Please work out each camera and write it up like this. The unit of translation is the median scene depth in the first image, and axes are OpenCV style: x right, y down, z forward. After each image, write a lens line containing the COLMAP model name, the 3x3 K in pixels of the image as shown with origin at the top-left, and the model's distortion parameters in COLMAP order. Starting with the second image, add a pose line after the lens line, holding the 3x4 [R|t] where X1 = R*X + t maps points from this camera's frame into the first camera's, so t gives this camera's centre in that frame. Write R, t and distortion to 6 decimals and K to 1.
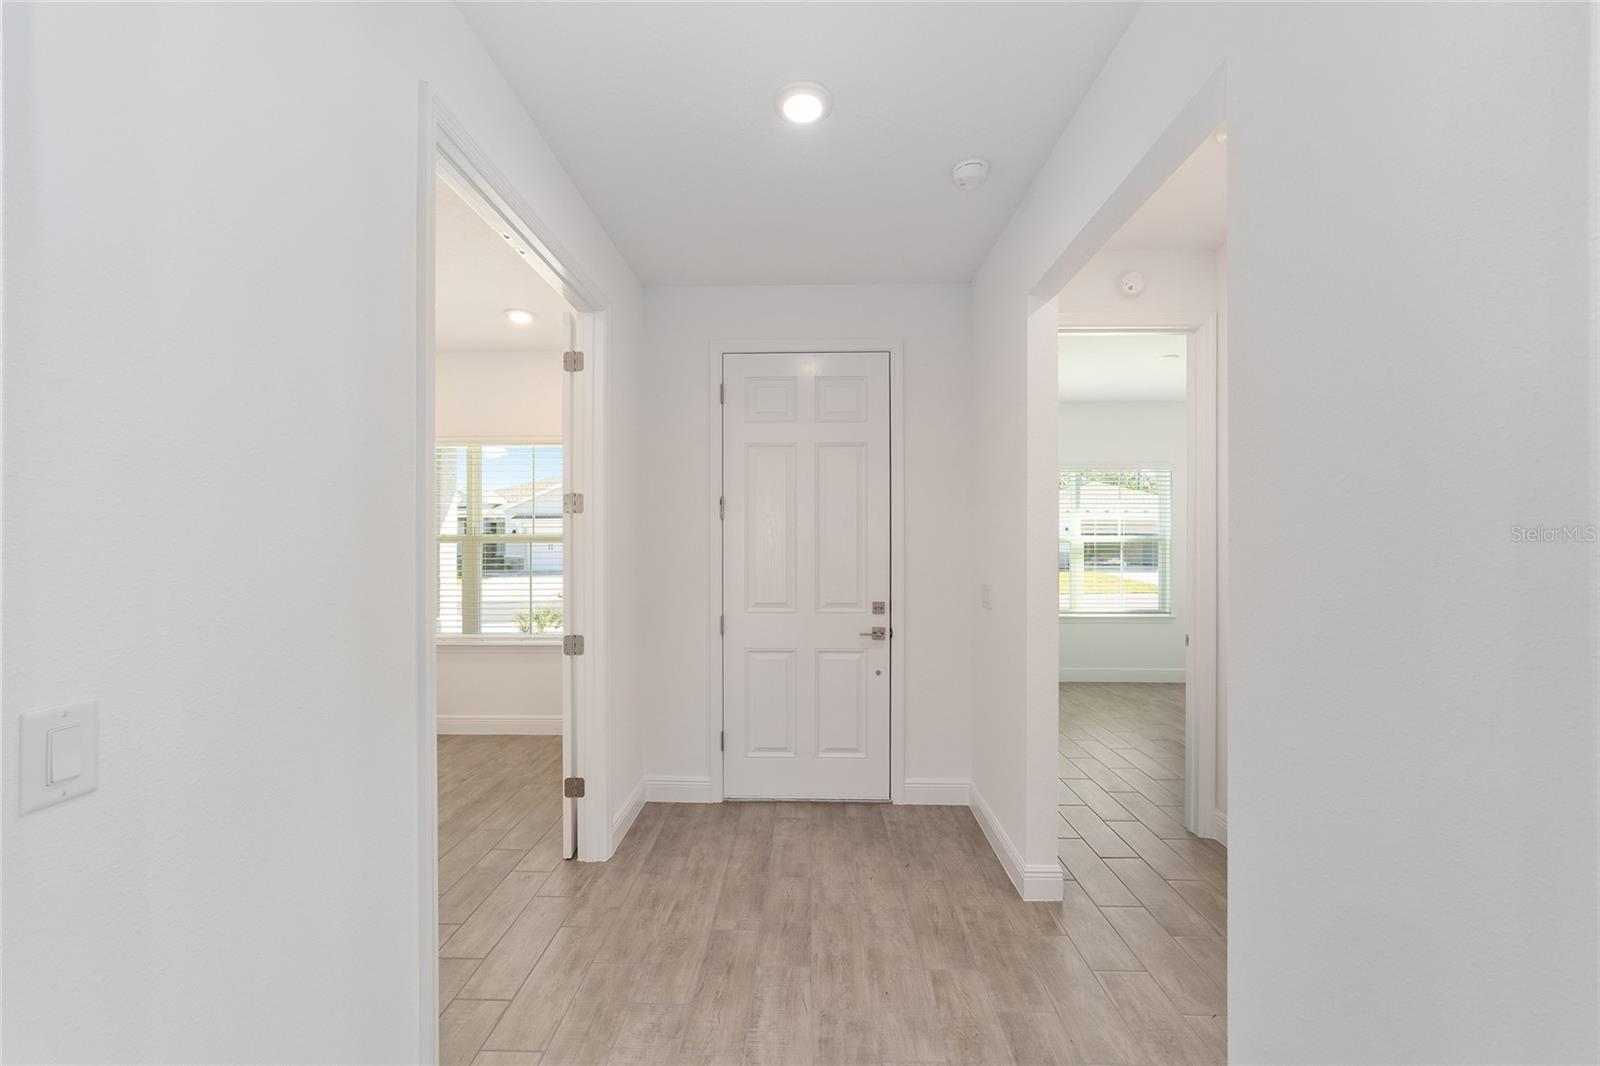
lens RADIAL K [[620.2, 0, 800.2], [0, 620.2, 542.9], [0, 0, 1]] dist [-0.015707, 0.008411]
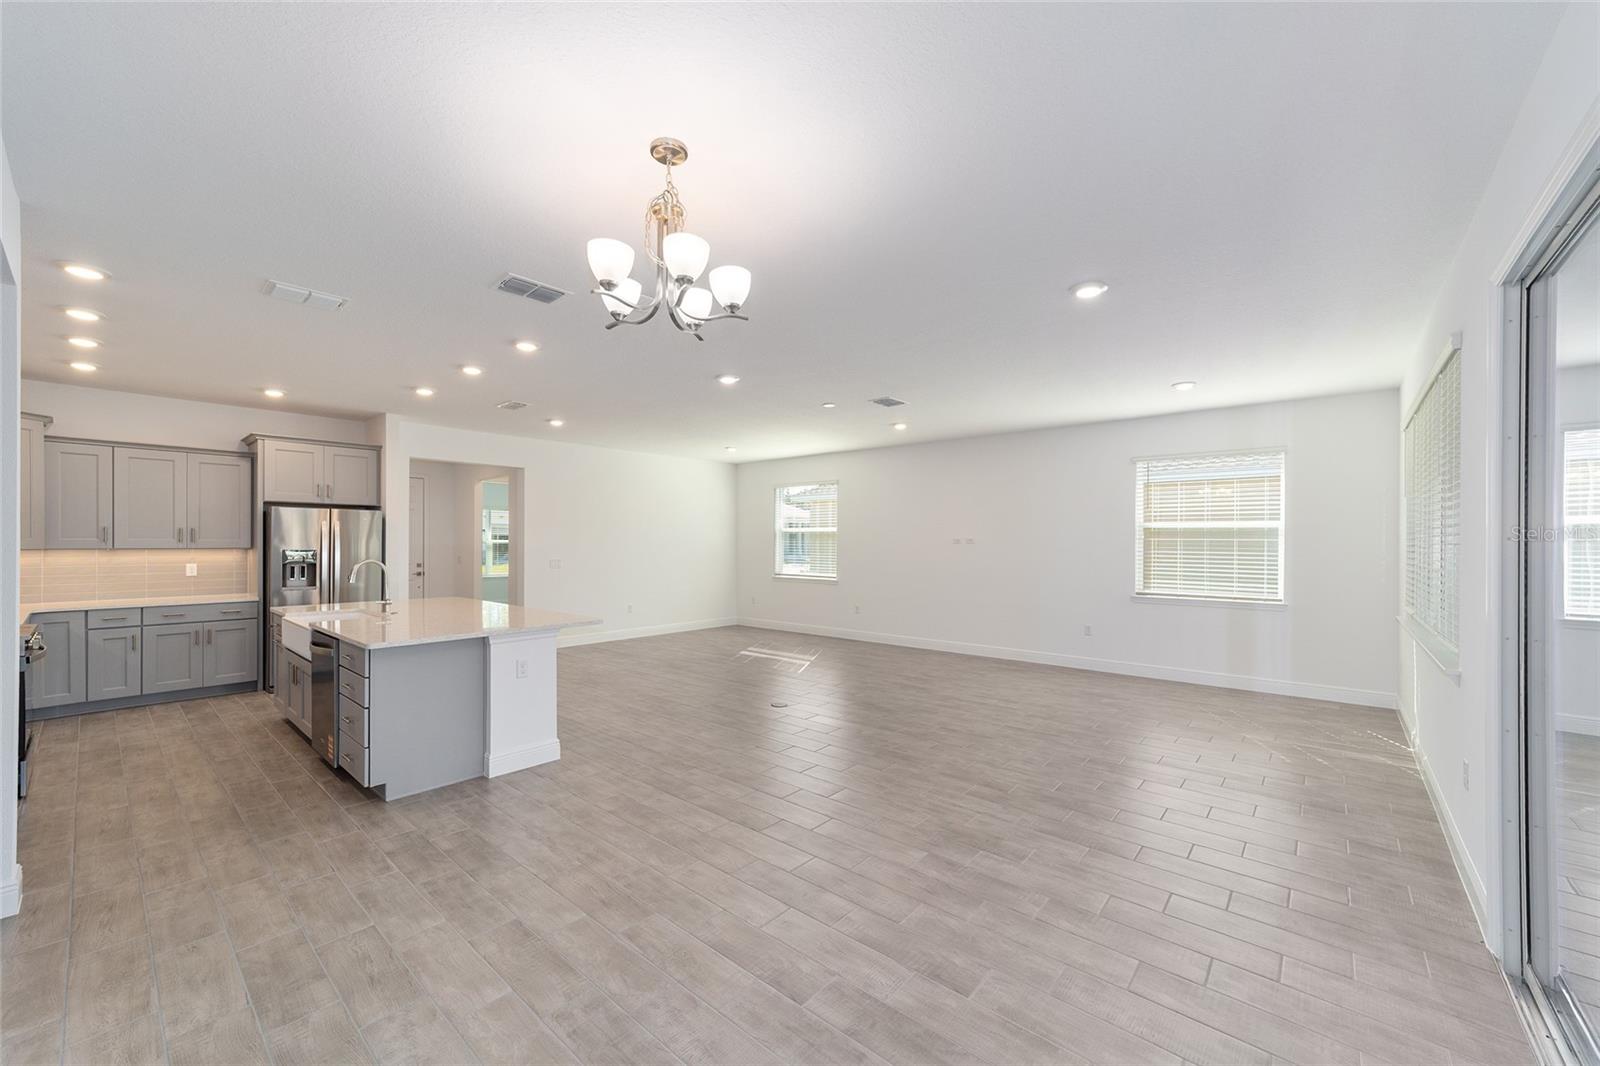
lens RADIAL K [[620.2, 0, 800.2], [0, 620.2, 542.9], [0, 0, 1]] dist [-0.015707, 0.008411]
pose [[0.637890, 0.000907, 0.770127, -0.985842], [-0.000853, 1.000000, -0.000472, -0.000273], [-0.770127, -0.000356, 0.637890, -2.282971]]
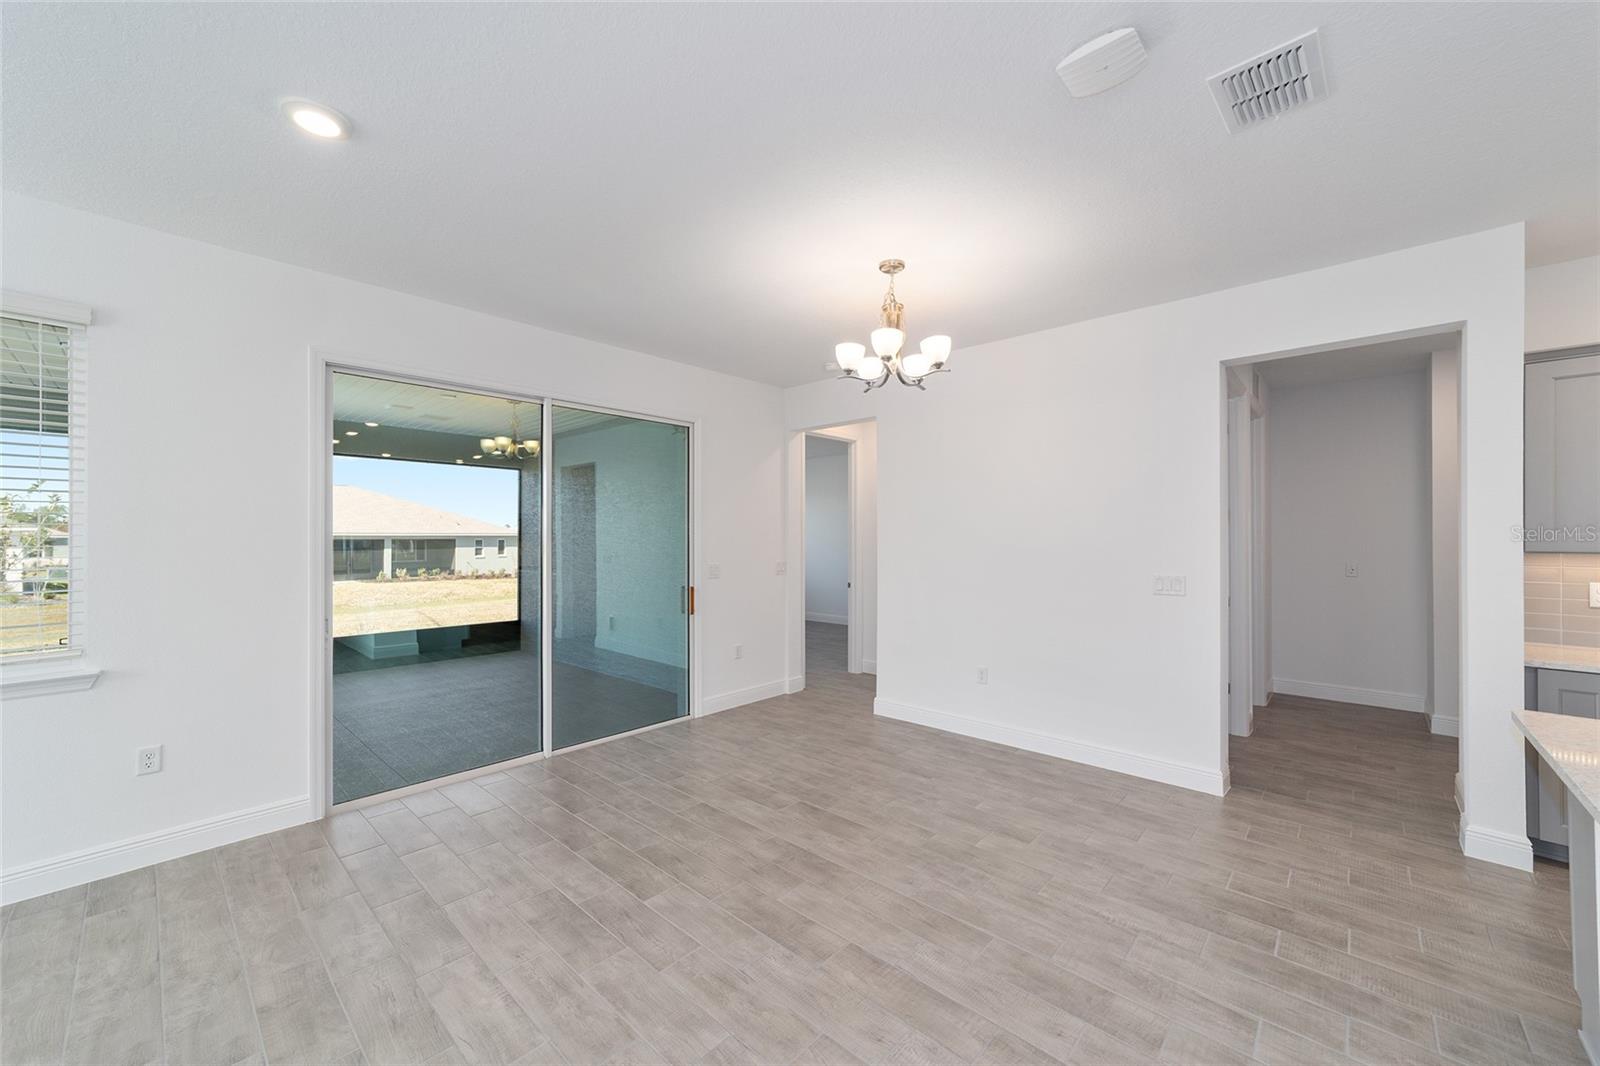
lens RADIAL K [[613.8, 0, 794.5], [0, 613.8, 531.3], [0, 0, 1]] dist [-0.014233, 0.007677]
pose [[-0.667020, -0.006676, -0.745010, 0.215279], [-0.002335, 0.999974, -0.006870, -0.002187], [0.745036, -0.002842, -0.667018, -1.253200]]
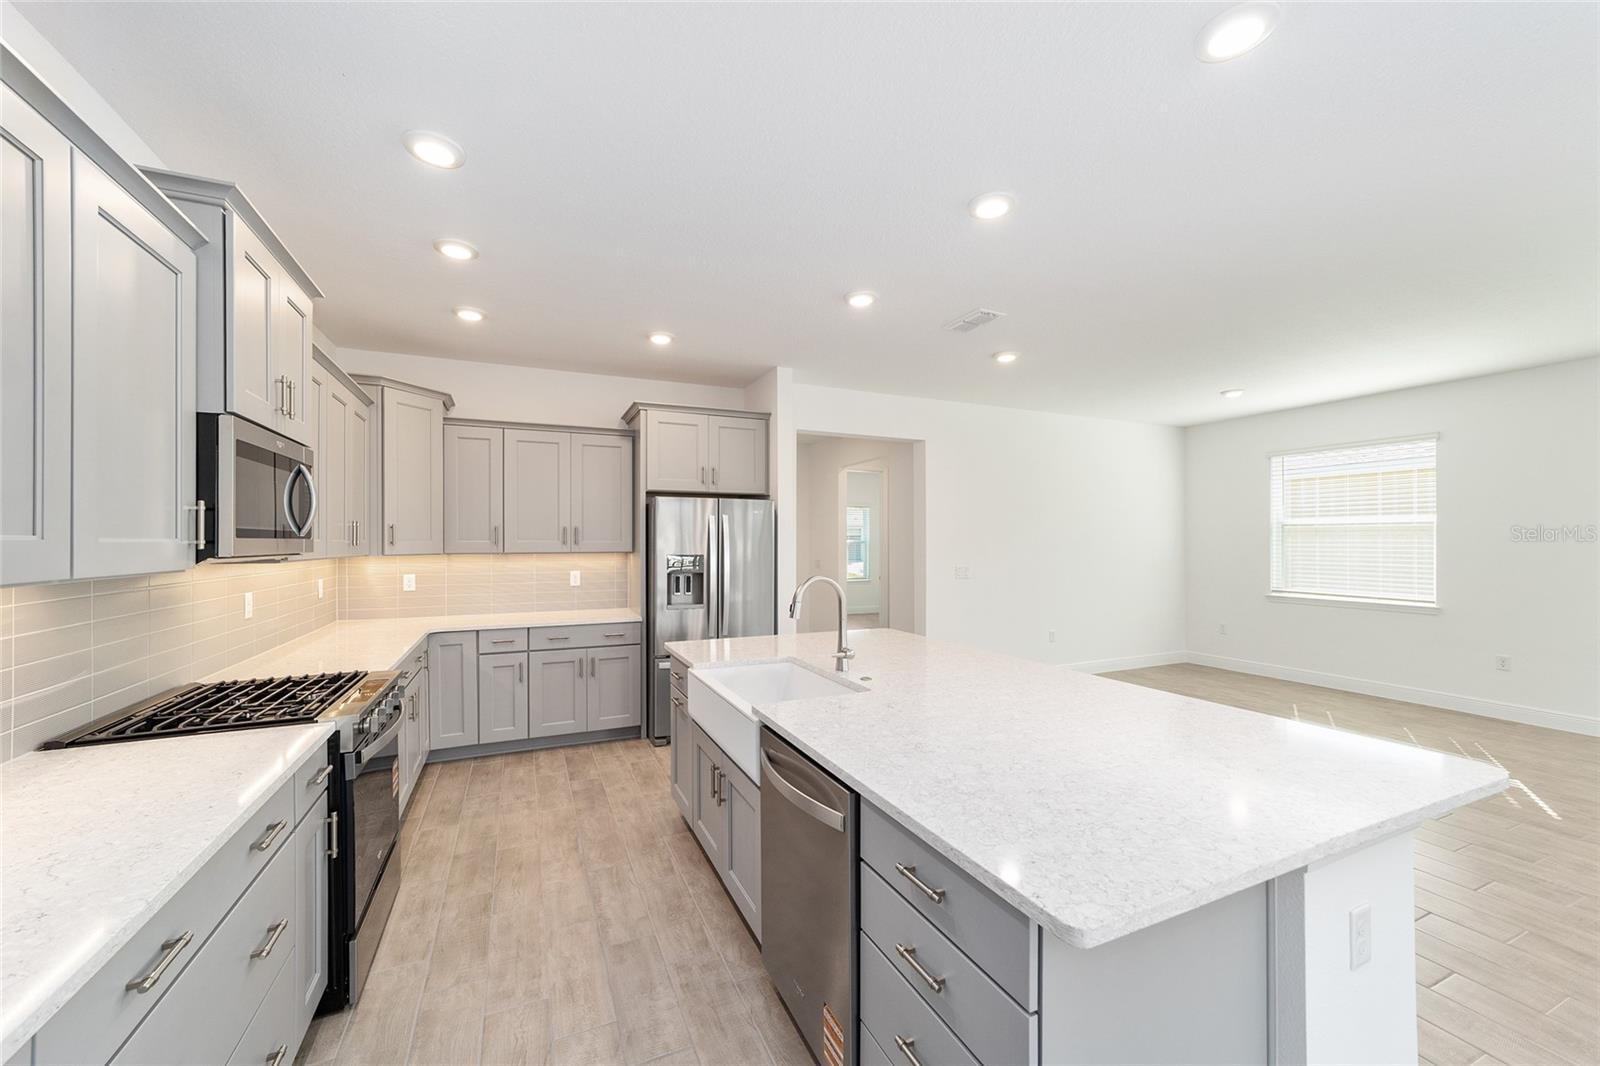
lens RADIAL K [[618.2, 0, 795.2], [0, 618.2, 538.7], [0, 0, 1]] dist [-0.012762, 0.008089]
pose [[0.903879, -0.000394, 0.427788, -0.891351], [0.003529, 0.999972, -0.006534, -0.004157], [-0.427774, 0.007416, 0.903855, -1.330599]]
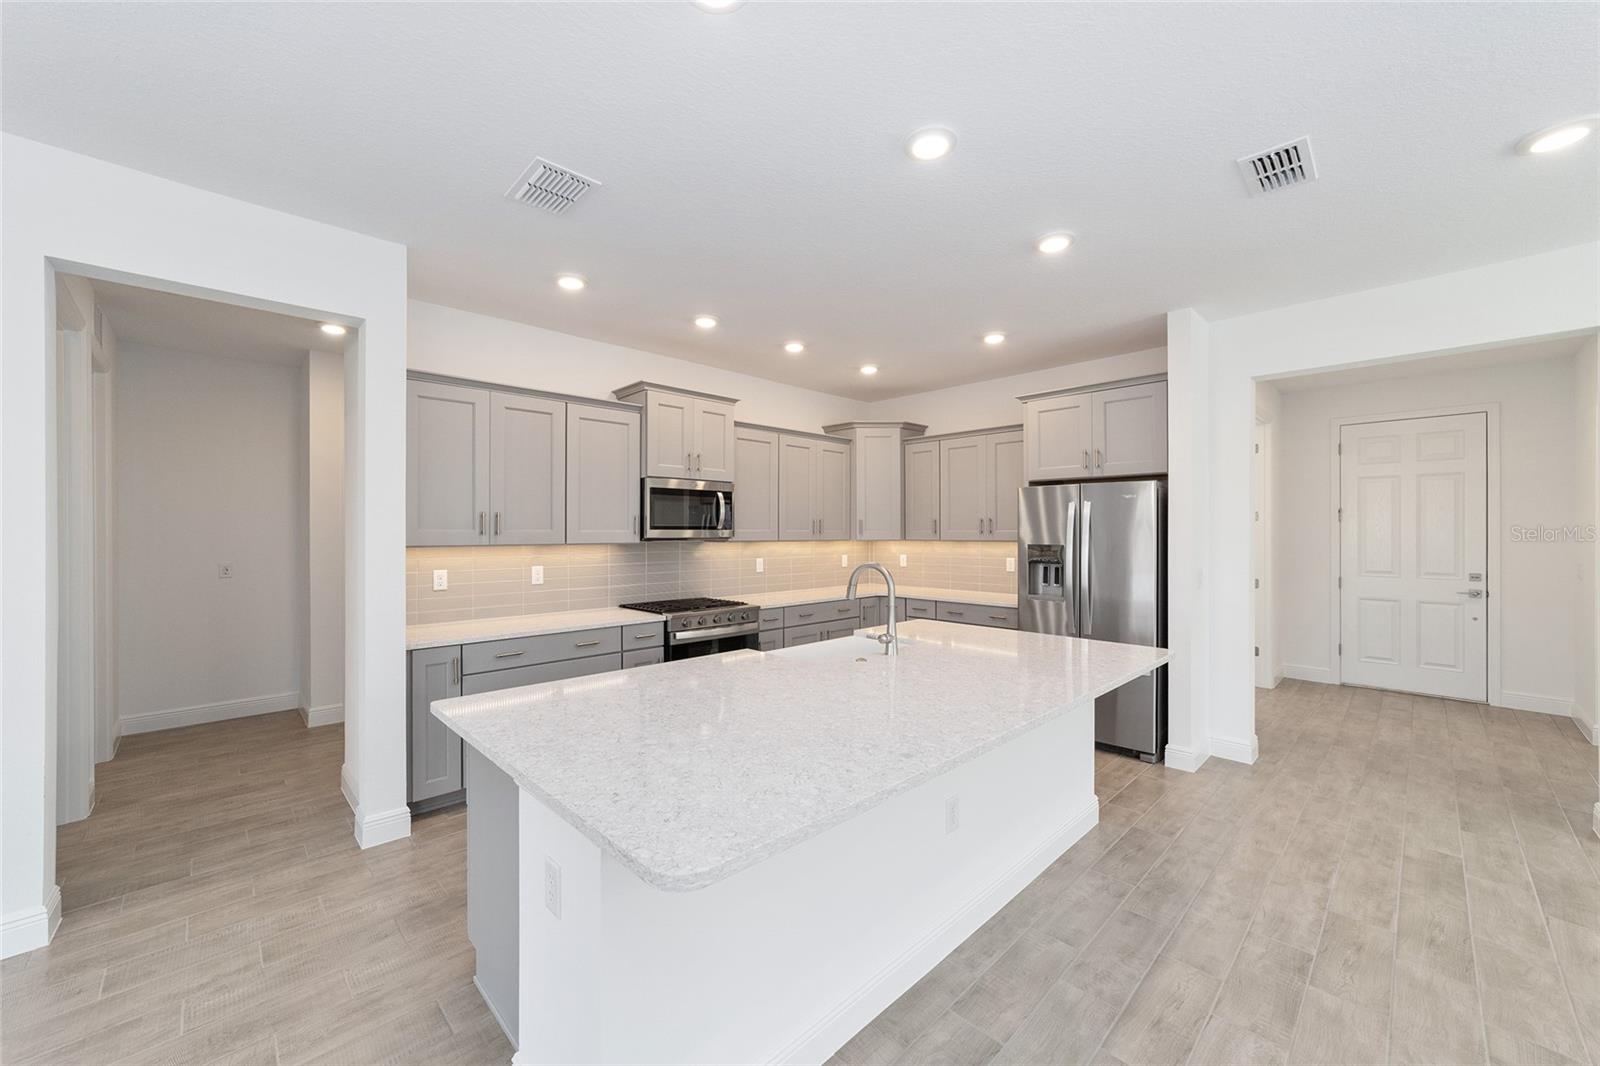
lens RADIAL K [[613.8, 0, 794.5], [0, 613.8, 531.3], [0, 0, 1]] dist [-0.014233, 0.007677]
pose [[0.708991, -0.000579, -0.705217, -0.005181], [-0.001698, 0.999995, -0.002528, -0.003838], [0.705215, 0.002990, 0.708987, -1.305599]]
